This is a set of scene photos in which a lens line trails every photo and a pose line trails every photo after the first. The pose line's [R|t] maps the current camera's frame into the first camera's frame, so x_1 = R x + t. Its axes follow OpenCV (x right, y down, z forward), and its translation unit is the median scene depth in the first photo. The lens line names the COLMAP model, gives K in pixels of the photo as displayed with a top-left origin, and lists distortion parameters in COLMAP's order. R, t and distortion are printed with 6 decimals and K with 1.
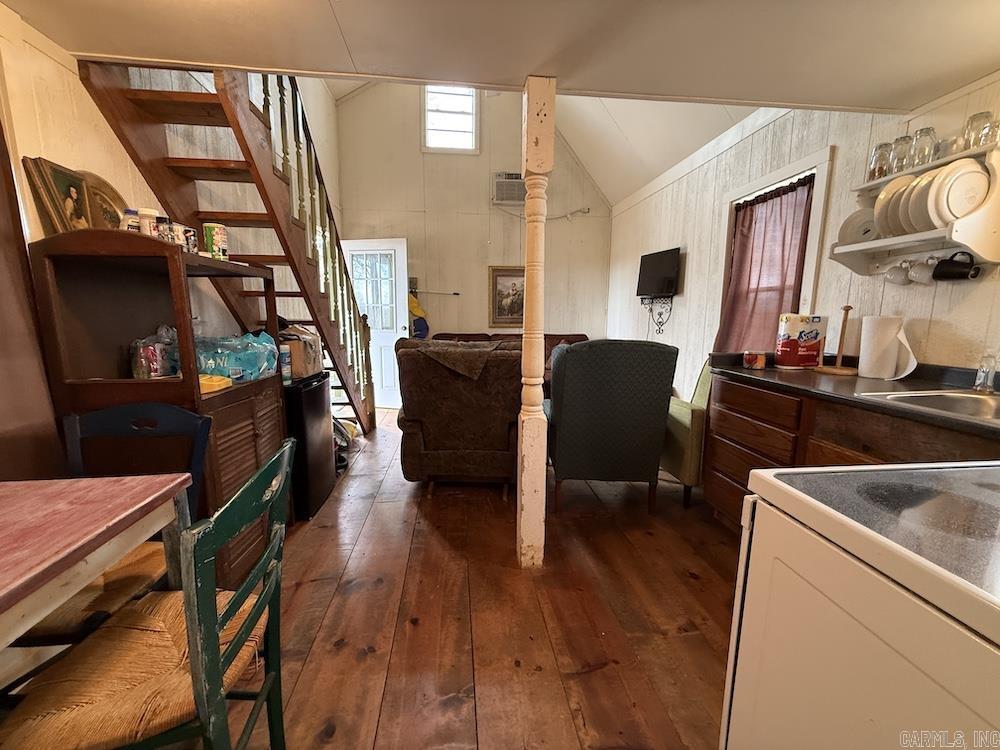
lens RADIAL K [[399.7, 0, 500.0], [0, 399.7, 375.8], [0, 0, 1]] dist [0.000235, -0.000011]
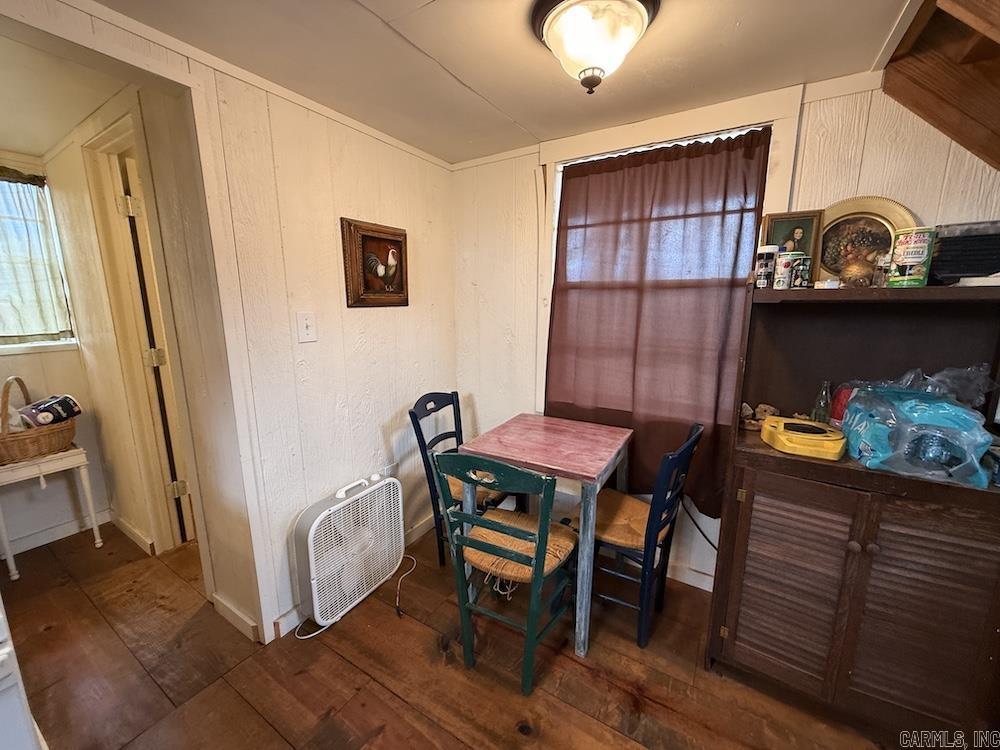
lens RADIAL K [[399.7, 0, 498.7], [0, 399.7, 374.0], [0, 0, 1]] dist [0.000235, -0.000011]
pose [[-0.616194, 0.142441, -0.774607, 0.394129], [-0.121109, 0.954676, 0.271895, -0.410045], [0.778227, 0.261352, -0.571014, 1.502581]]
